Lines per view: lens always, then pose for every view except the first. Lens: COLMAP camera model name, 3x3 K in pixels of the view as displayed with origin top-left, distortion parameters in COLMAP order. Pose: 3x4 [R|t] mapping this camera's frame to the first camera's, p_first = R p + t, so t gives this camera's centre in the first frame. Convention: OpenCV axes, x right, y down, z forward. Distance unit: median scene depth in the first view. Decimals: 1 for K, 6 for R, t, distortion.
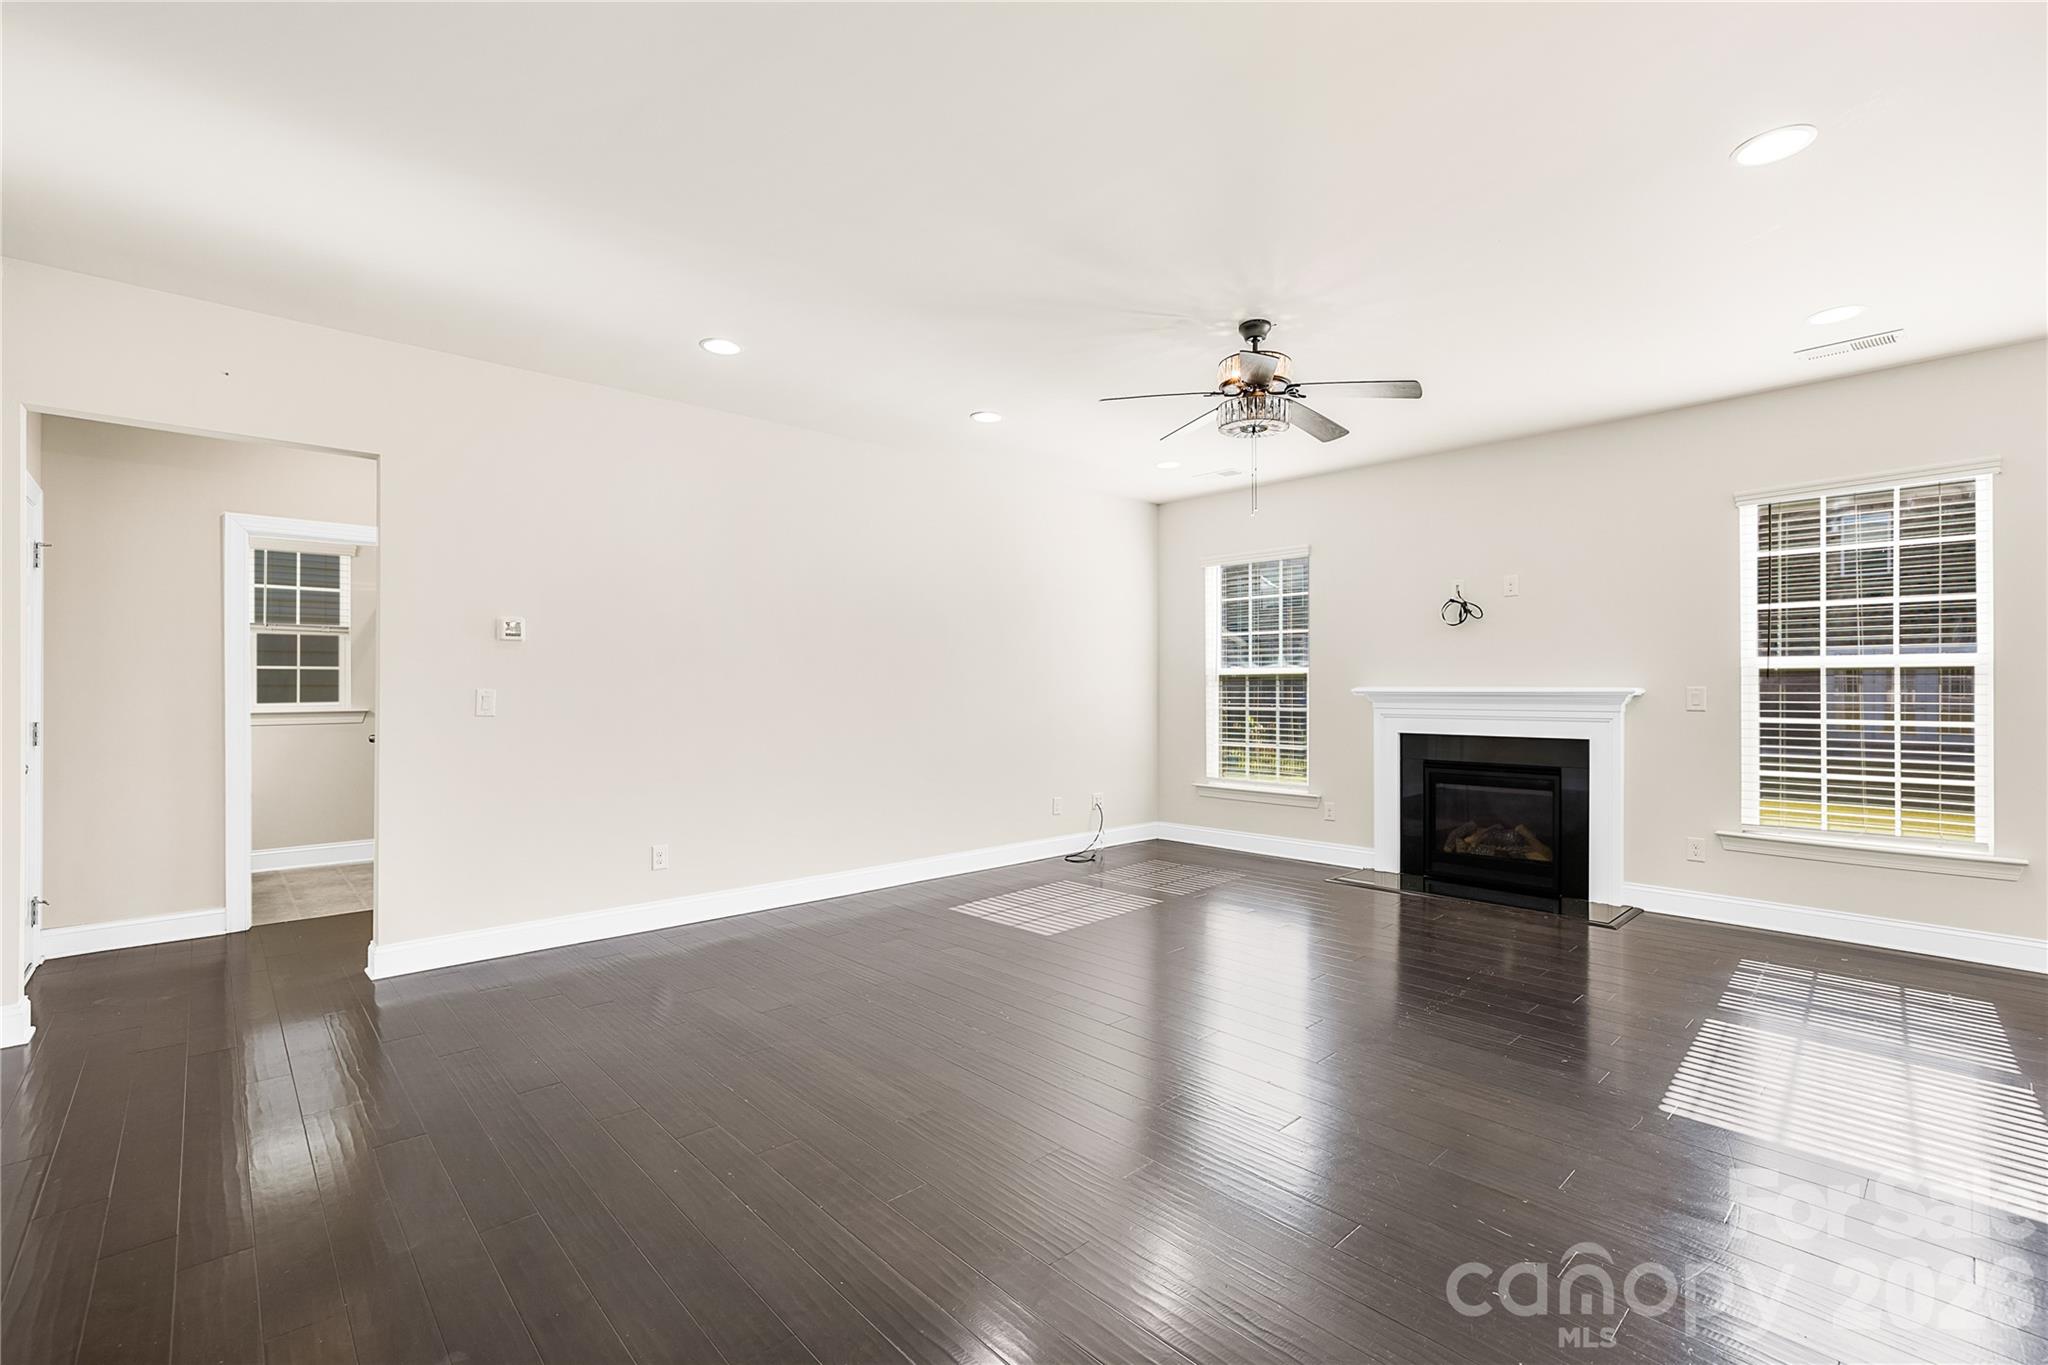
lens RADIAL K [[897.8, 0, 1024.0], [0, 897.8, 682.5], [0, 0, 1]] dist [0.000023, 0.000475]
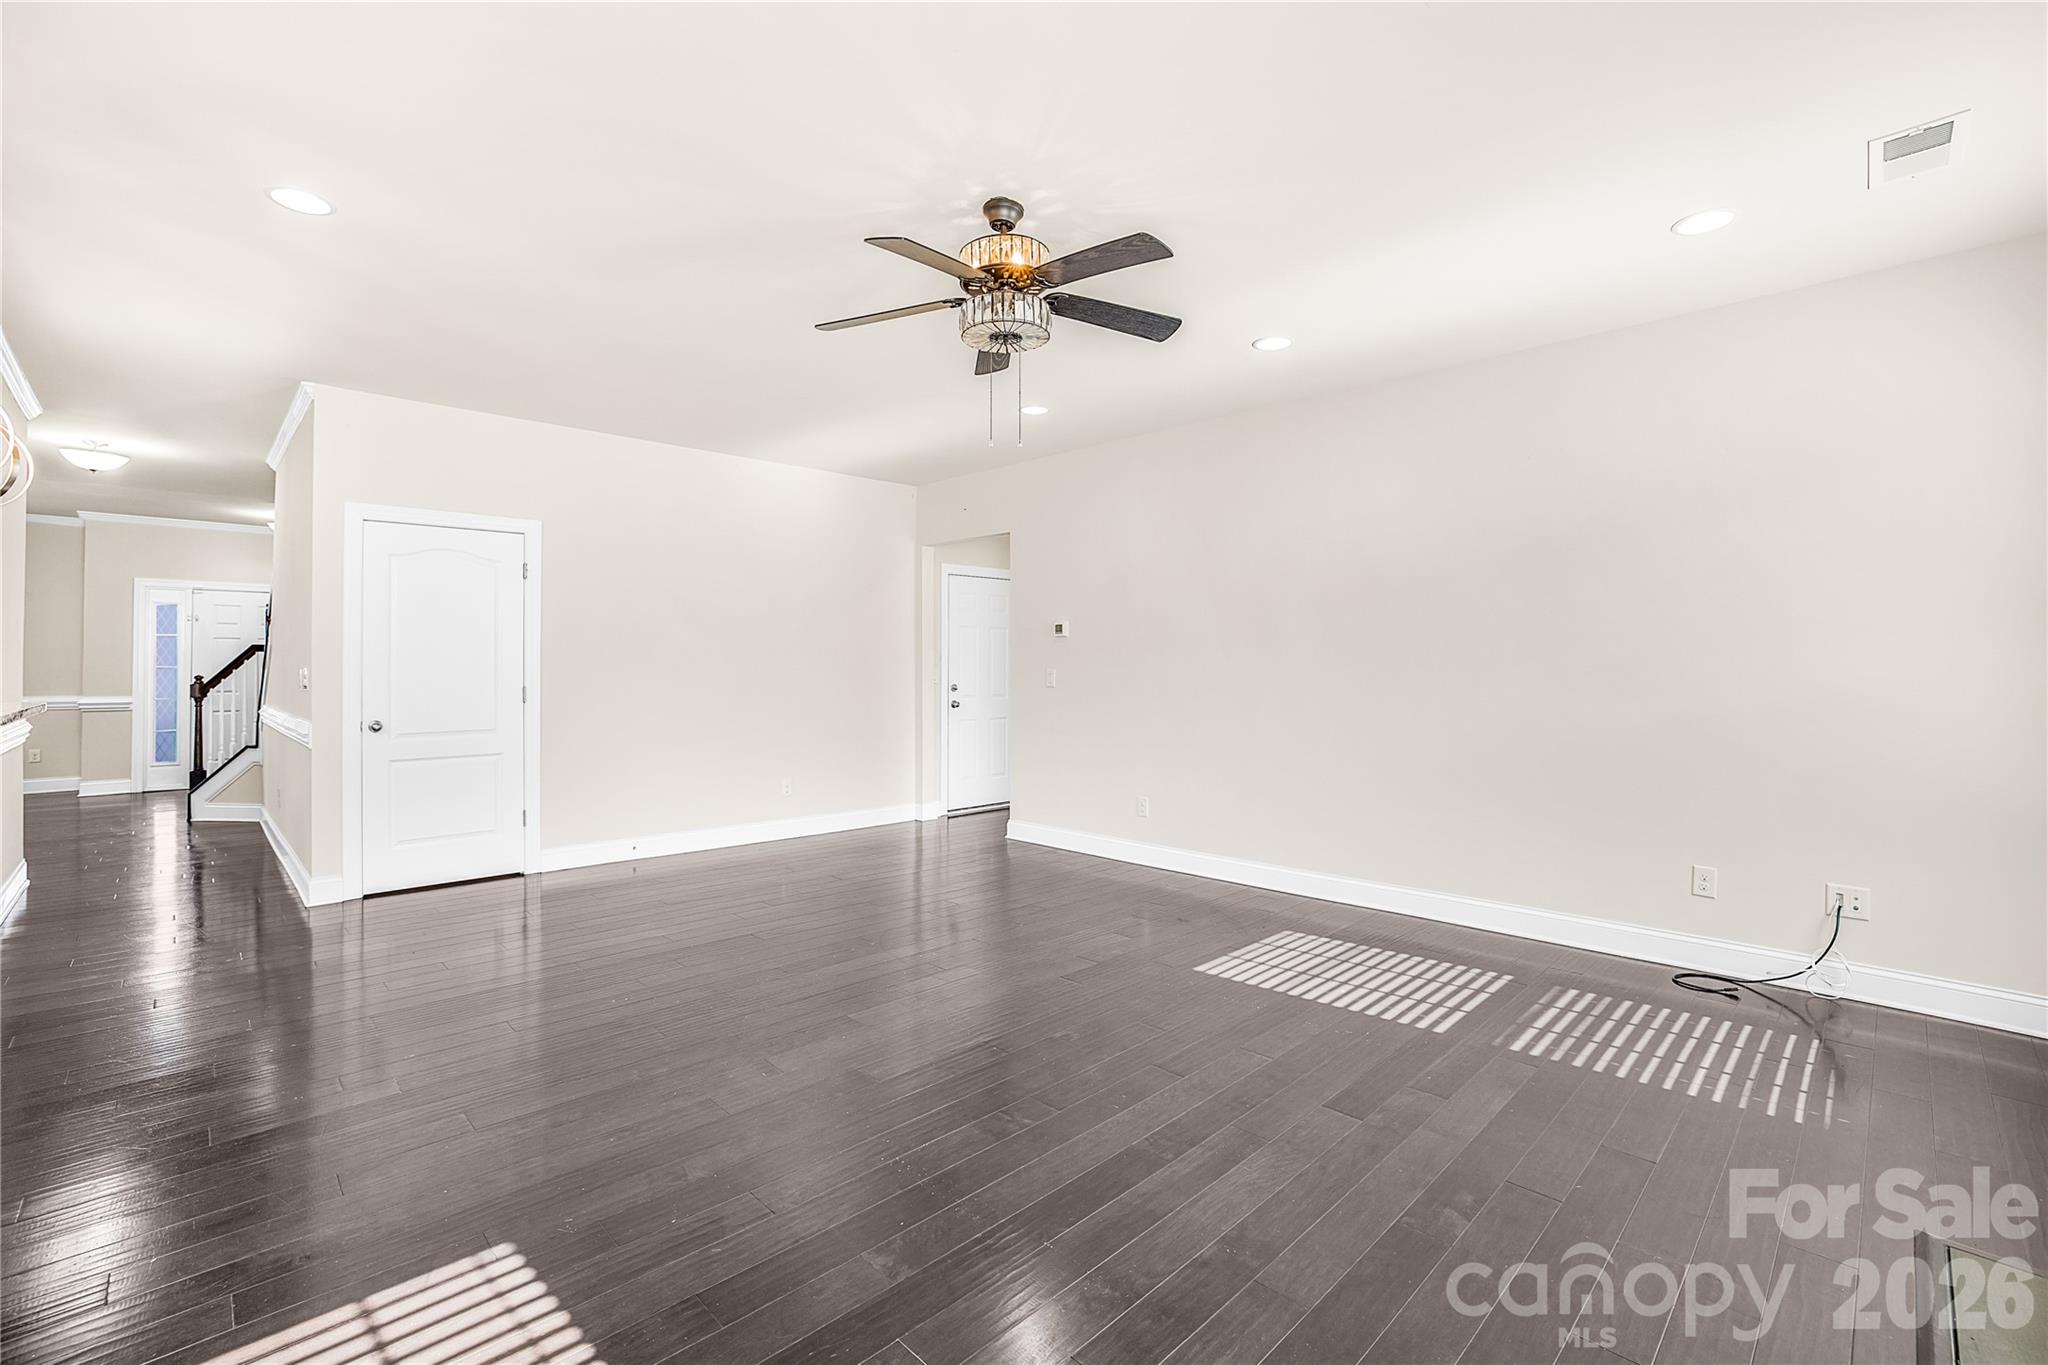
lens RADIAL K [[911.4, 0, 1026.8], [0, 911.4, 655.8], [0, 0, 1]] dist [0.021193, 0.000252]
pose [[0.050505, -0.008486, -0.998688, 0.657881], [0.005451, 0.999951, -0.008221, -0.000604], [0.998709, -0.005029, 0.050548, 0.617029]]
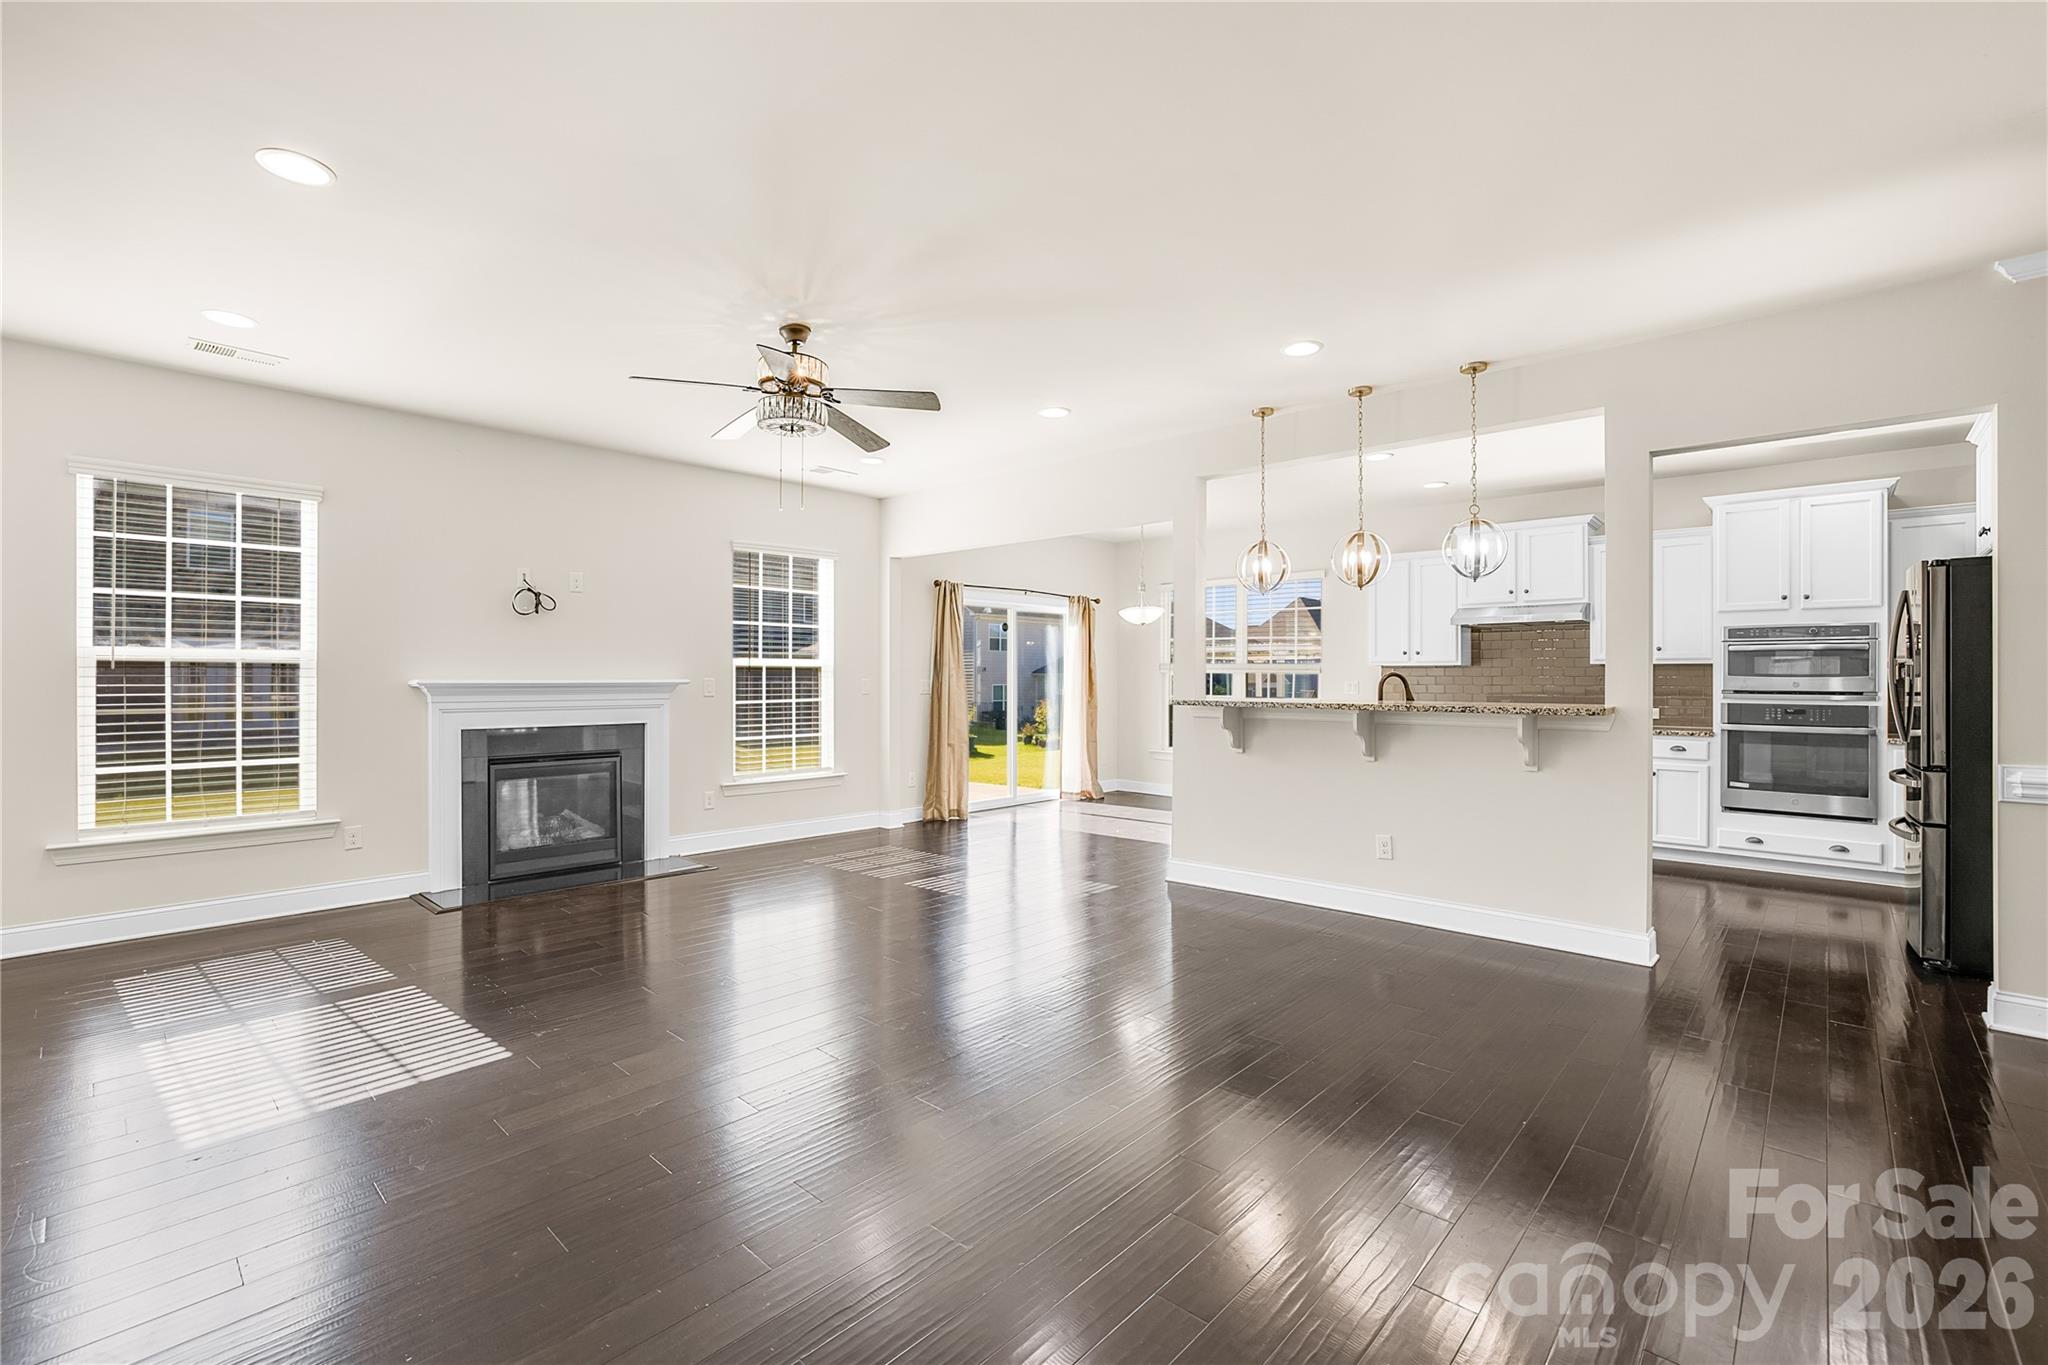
lens RADIAL K [[900.6, 0, 1024.0], [0, 900.6, 682.5], [0, 0, 1]] dist [-0.035166, 0.000152]
pose [[-0.074224, -0.002514, 0.997238, -0.495246], [-0.006660, 0.999976, 0.002025, 0.003969], [-0.997219, -0.006491, -0.074239, 0.507107]]
